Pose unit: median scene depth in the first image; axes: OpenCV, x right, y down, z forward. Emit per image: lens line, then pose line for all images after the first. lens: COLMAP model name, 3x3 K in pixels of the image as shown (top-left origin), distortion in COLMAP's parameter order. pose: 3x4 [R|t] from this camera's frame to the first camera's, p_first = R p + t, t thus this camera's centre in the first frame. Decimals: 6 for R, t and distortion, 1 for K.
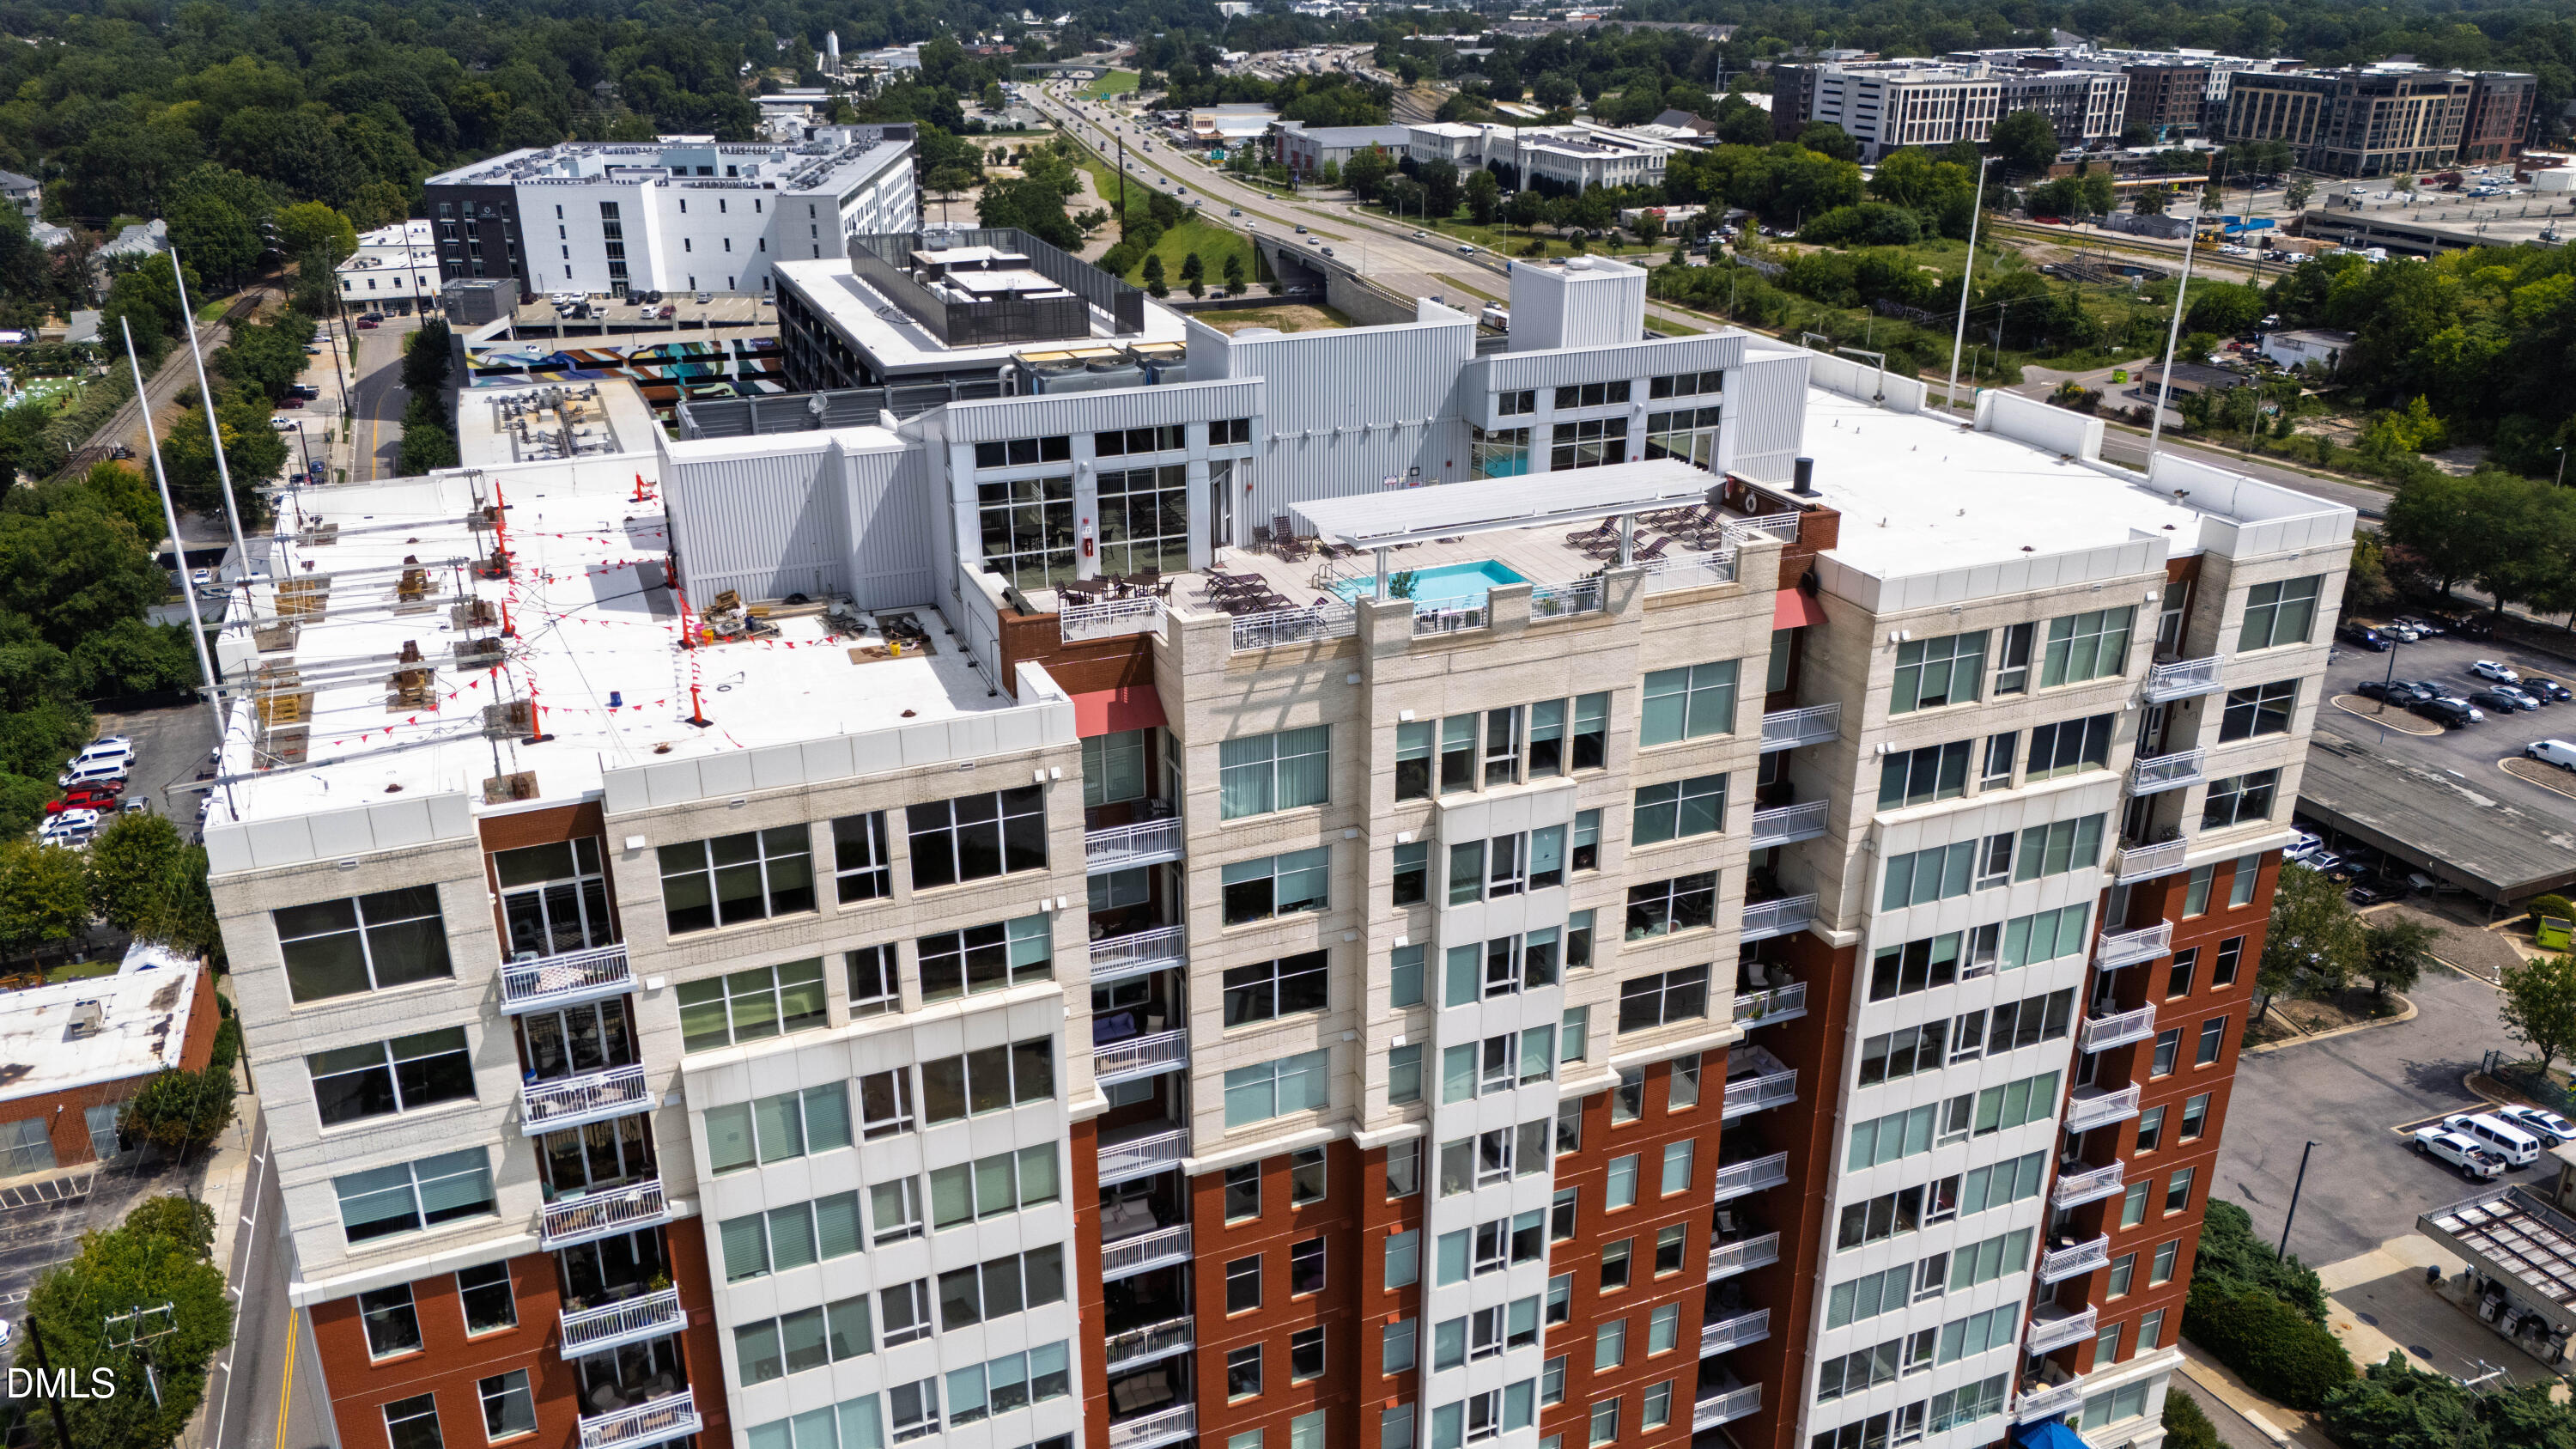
lens RADIAL K [[1893.8, 0, 1269.3], [0, 1893.8, 739.0], [0, 0, 1]] dist [0.068442, -0.072139]
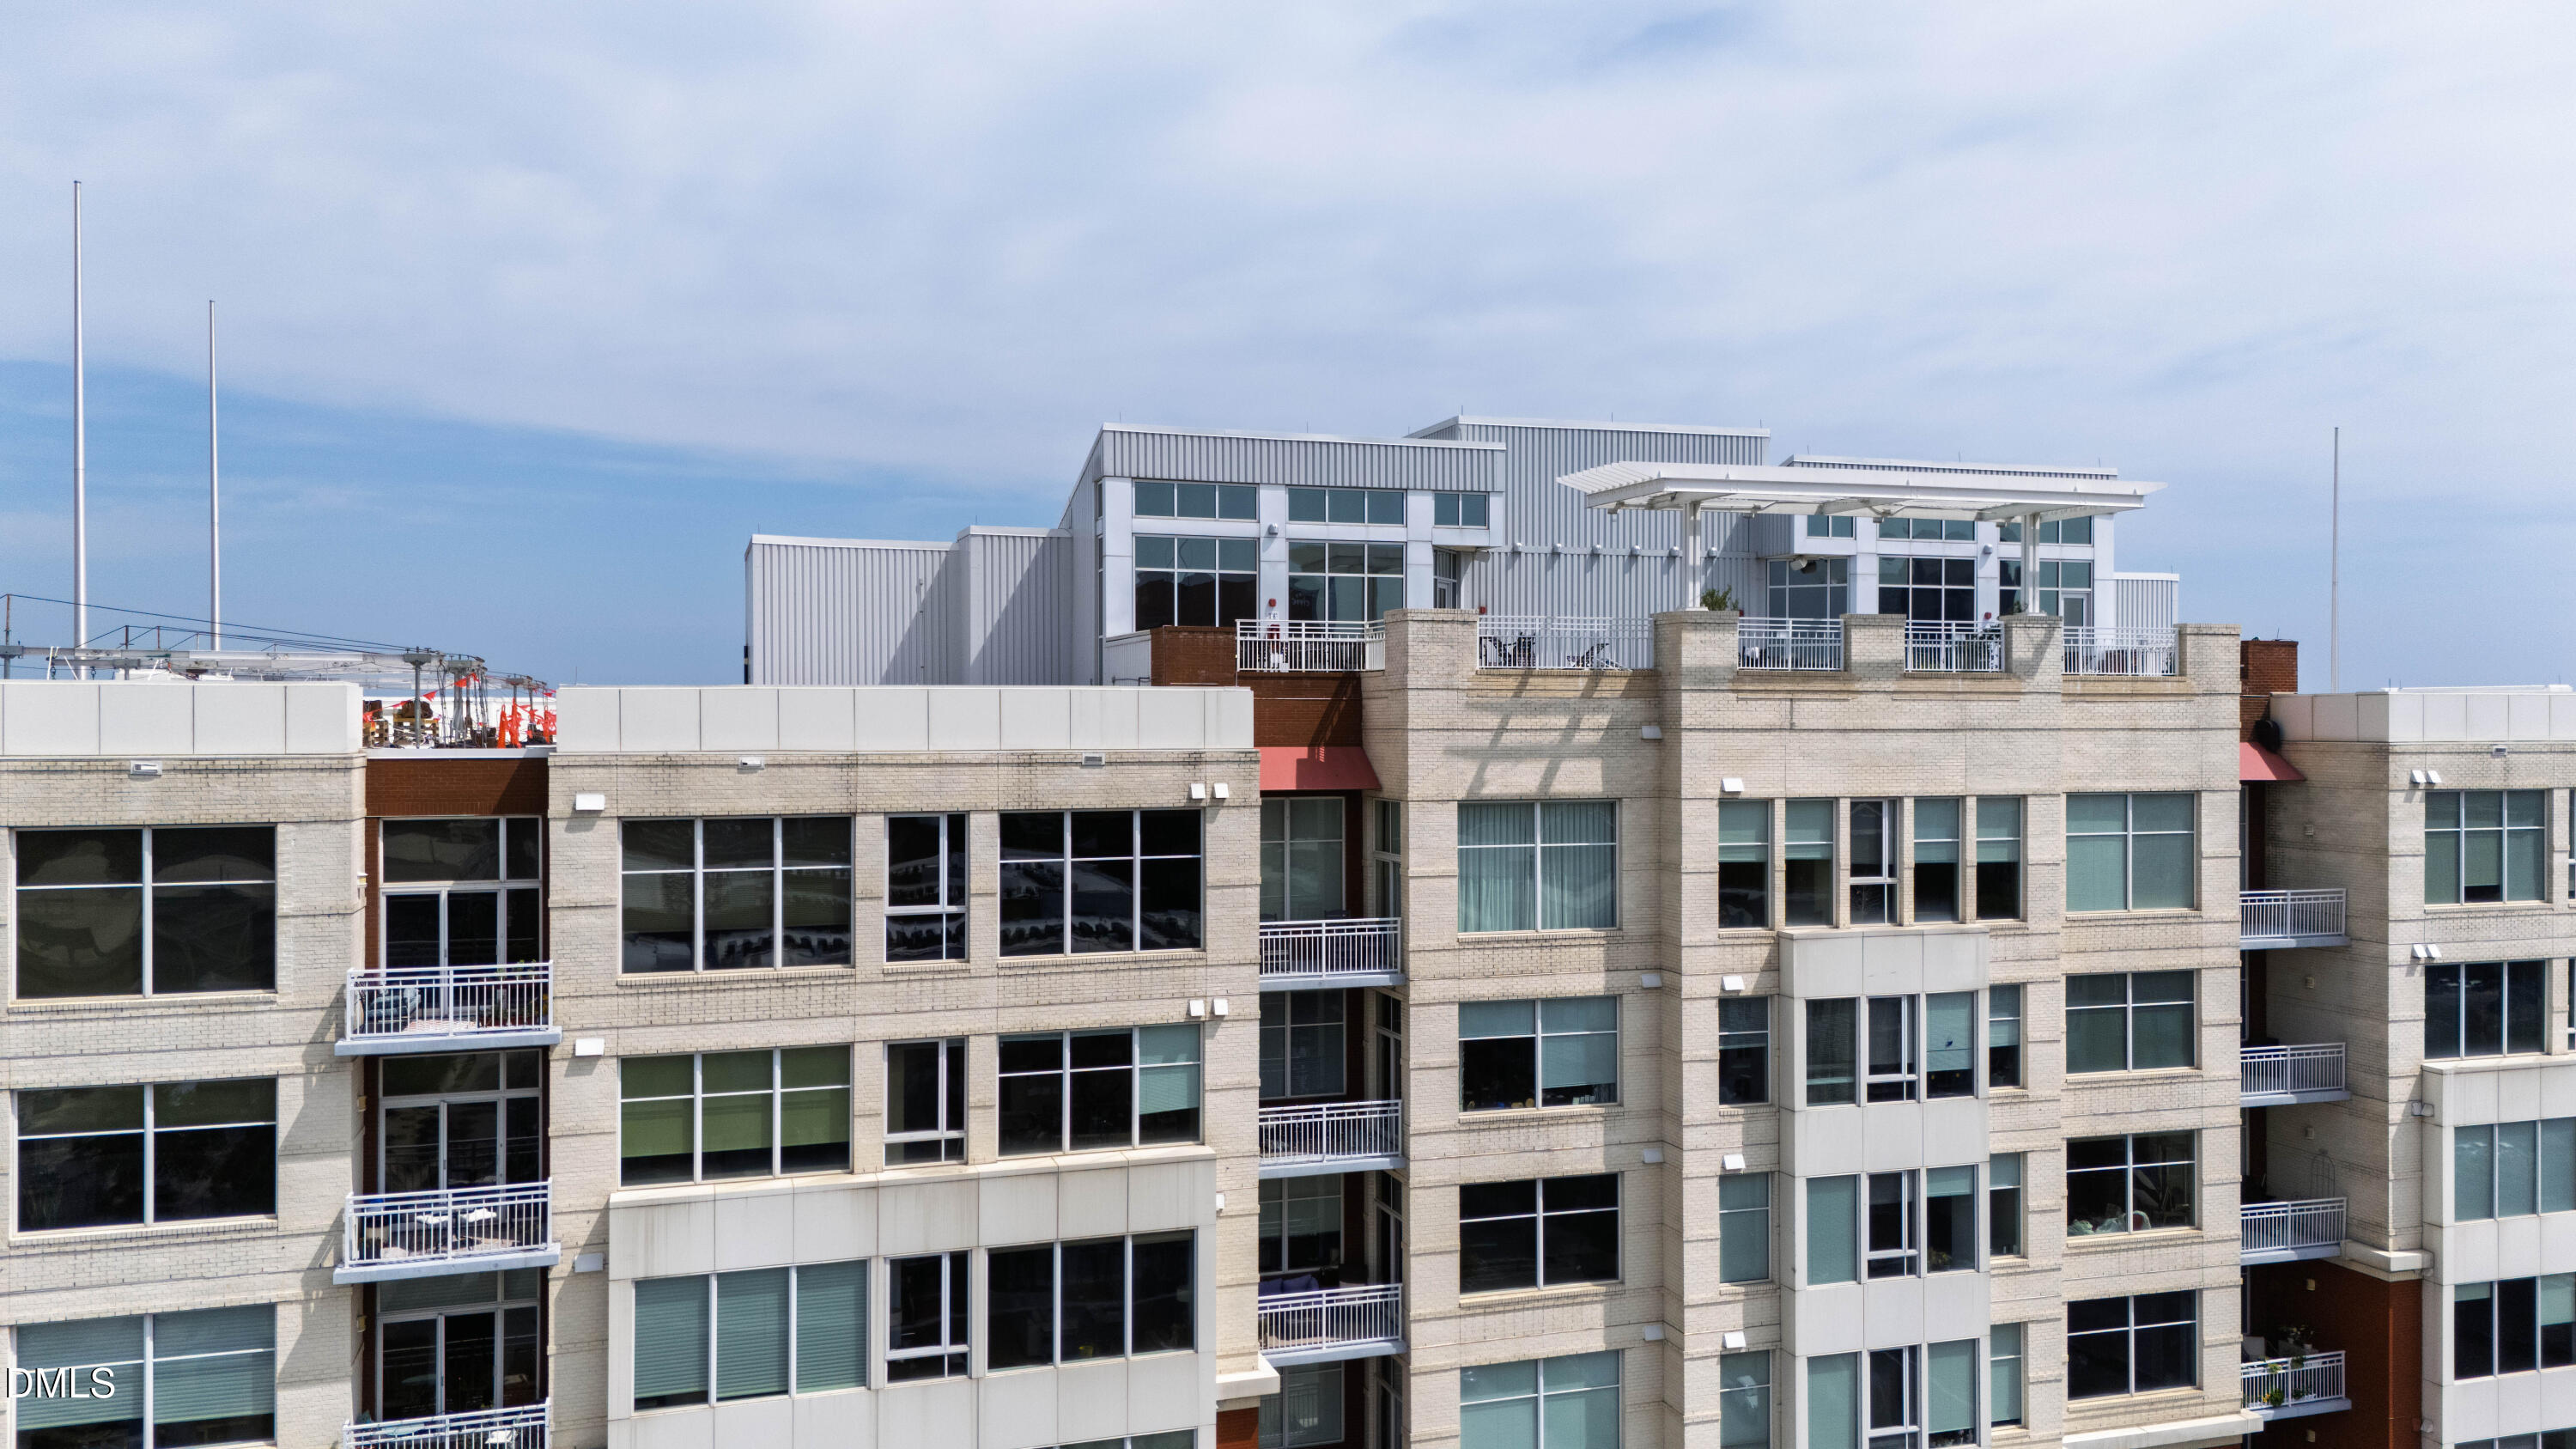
lens RADIAL K [[1893.8, 0, 1265.9], [0, 1893.8, 714.1], [0, 0, 1]] dist [0.068442, -0.072139]
pose [[0.996338, 0.004421, -0.085387, -0.036126], [-0.036783, 0.923687, -0.381379, 0.226783], [0.077185, 0.383123, 0.920467, 0.335536]]
